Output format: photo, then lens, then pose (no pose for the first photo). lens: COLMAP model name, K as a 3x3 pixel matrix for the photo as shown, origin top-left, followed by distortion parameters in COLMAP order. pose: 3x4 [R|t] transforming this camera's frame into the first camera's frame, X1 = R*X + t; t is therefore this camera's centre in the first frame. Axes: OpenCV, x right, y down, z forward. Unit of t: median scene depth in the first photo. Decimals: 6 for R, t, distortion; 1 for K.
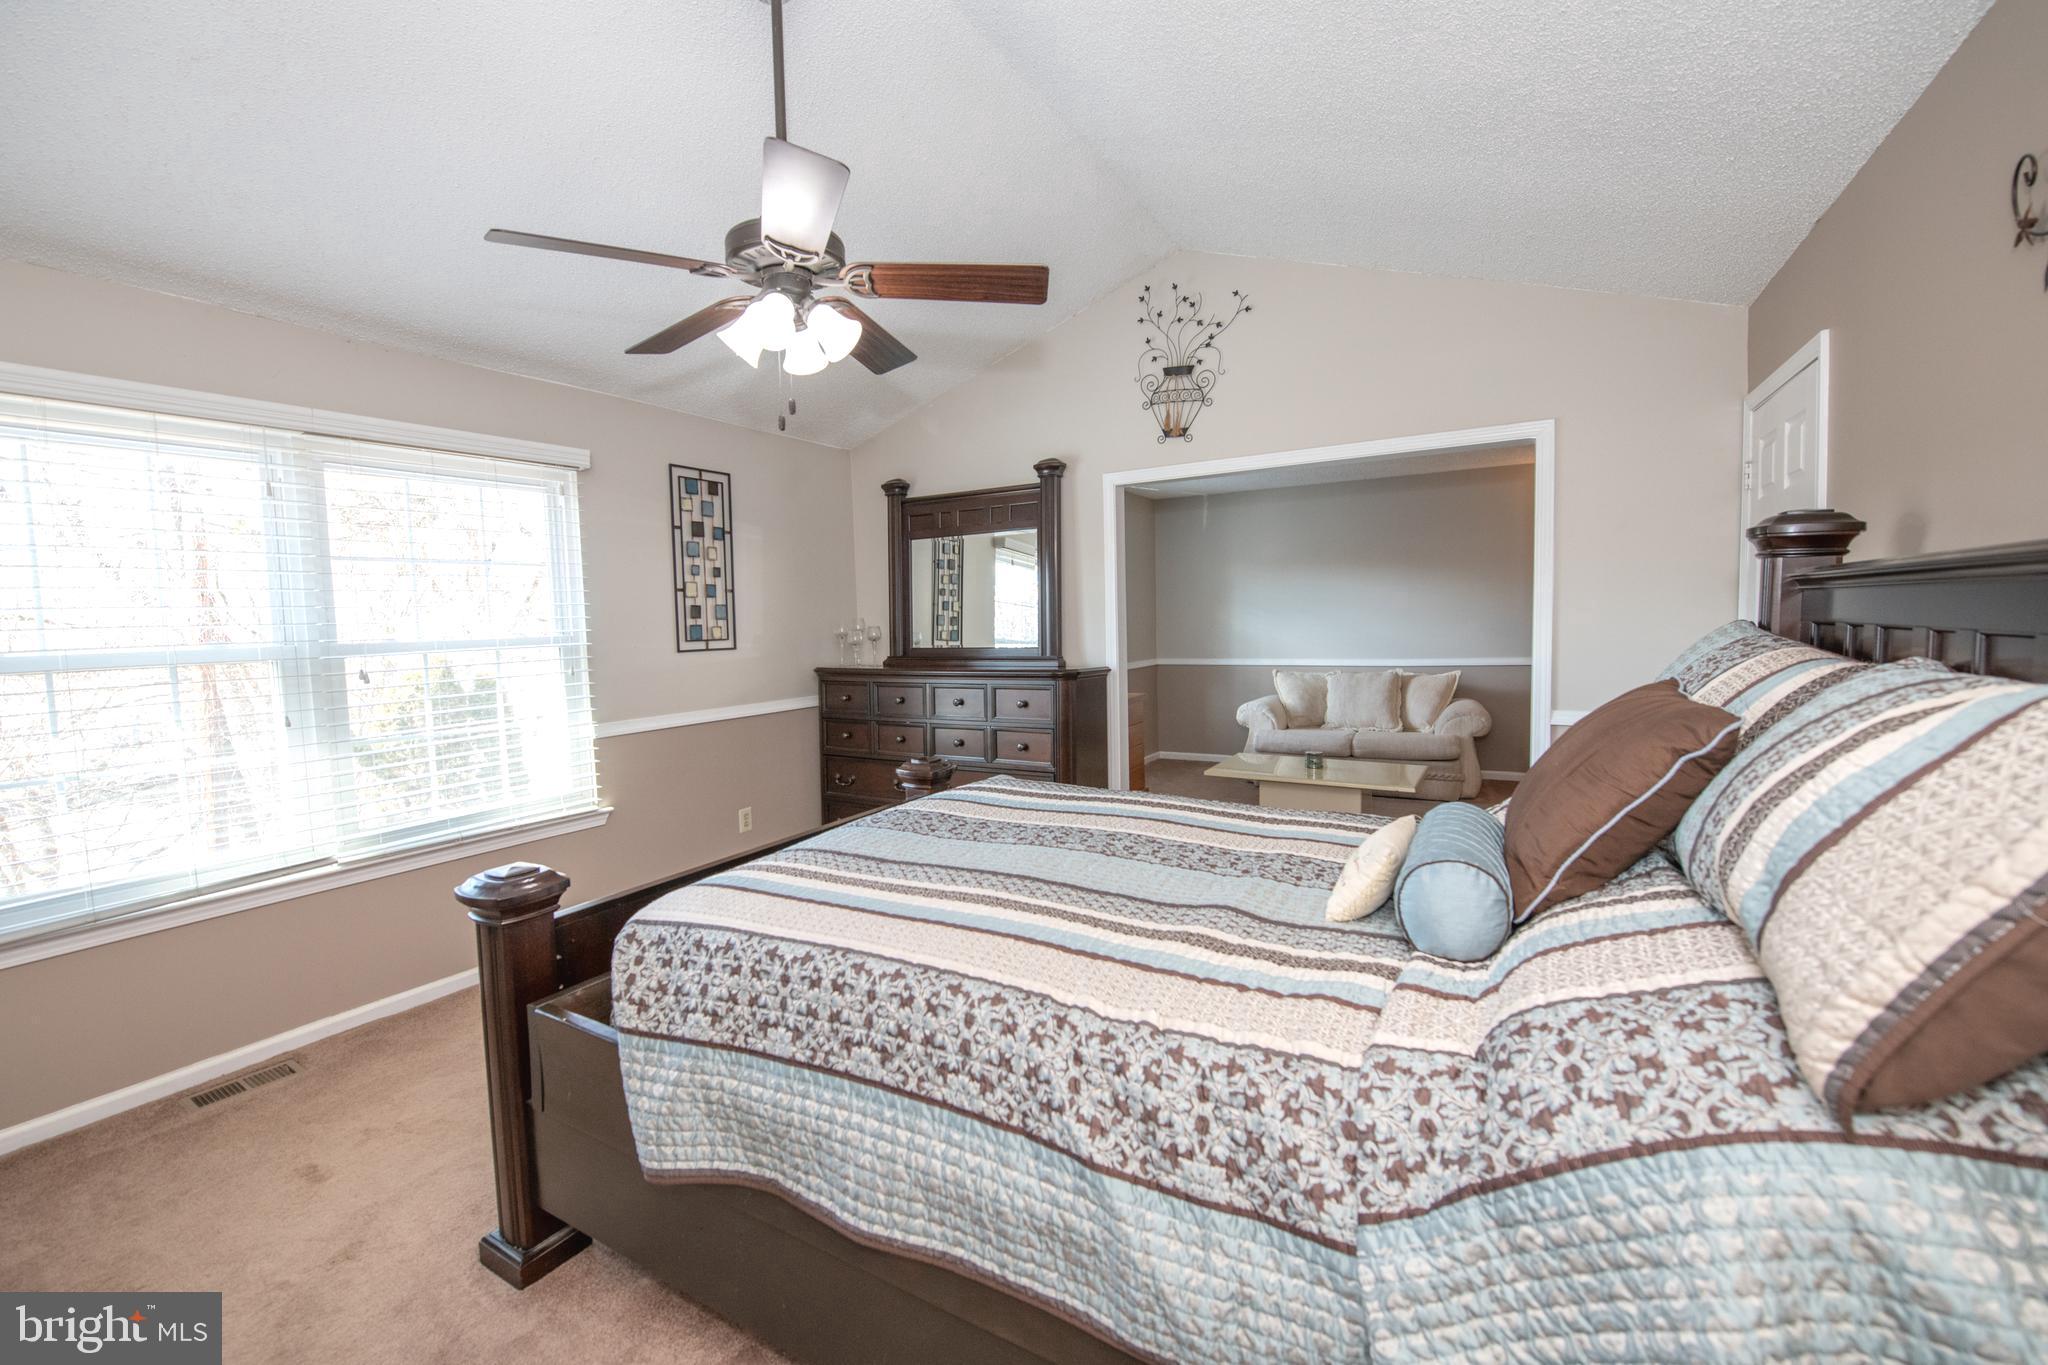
lens RADIAL K [[854.9, 0, 1018.1], [0, 854.9, 689.3], [0, 0, 1]] dist [0.000108, -0.000049]
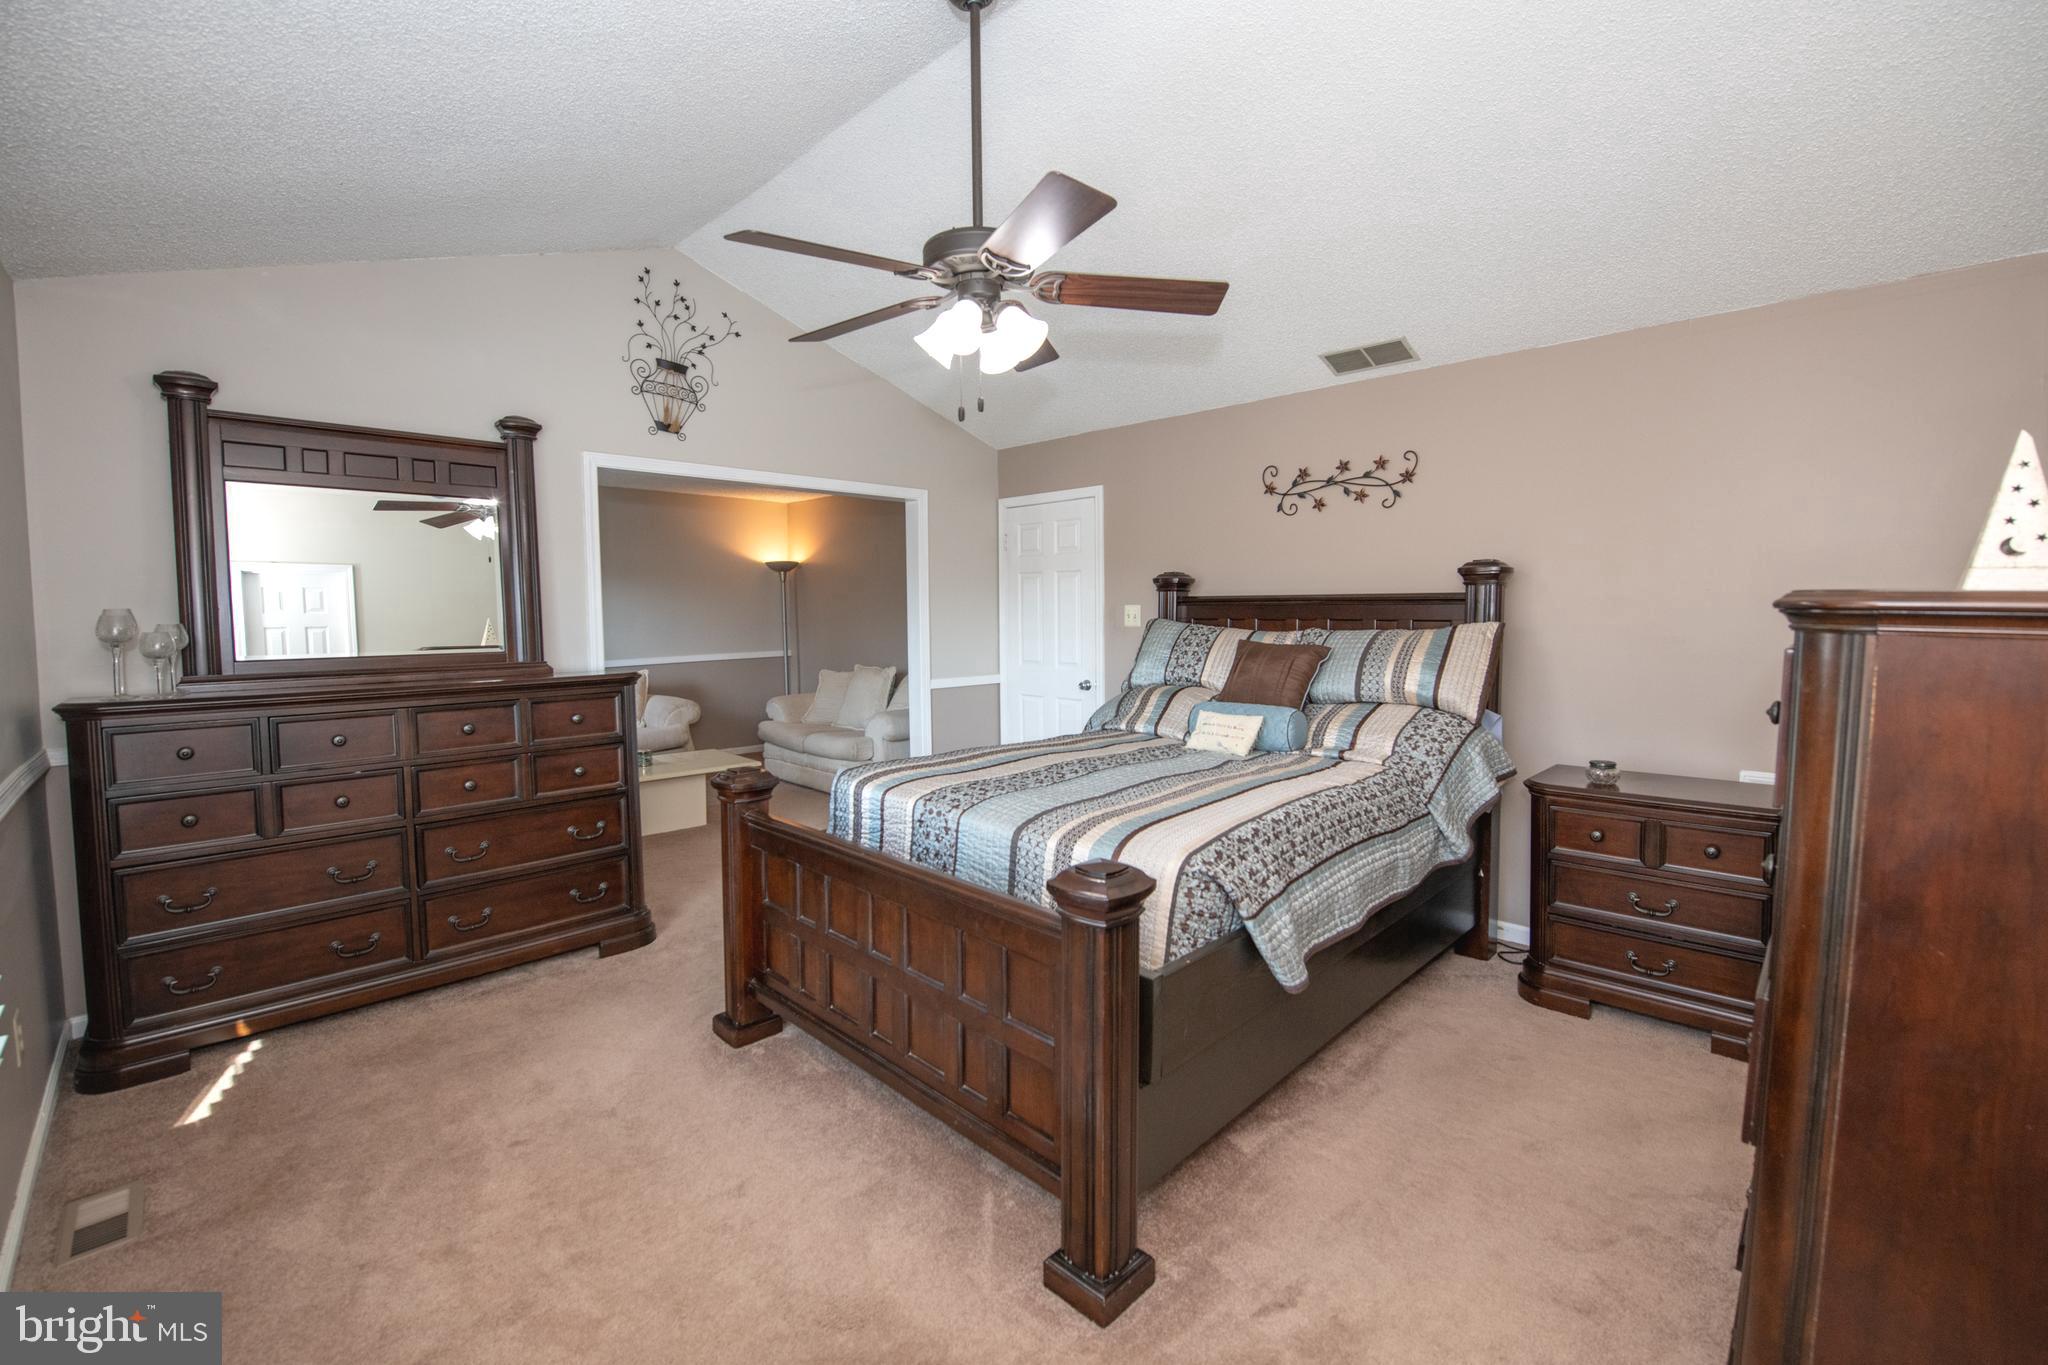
lens RADIAL K [[843.7, 0, 1042.8], [0, 843.7, 687.0], [0, 0, 1]] dist [-0.017166, -0.000486]
pose [[0.233638, -0.064089, 0.970209, -0.677384], [0.081766, 0.995586, 0.046075, -0.013051], [-0.968880, 0.068565, 0.237847, 0.378392]]
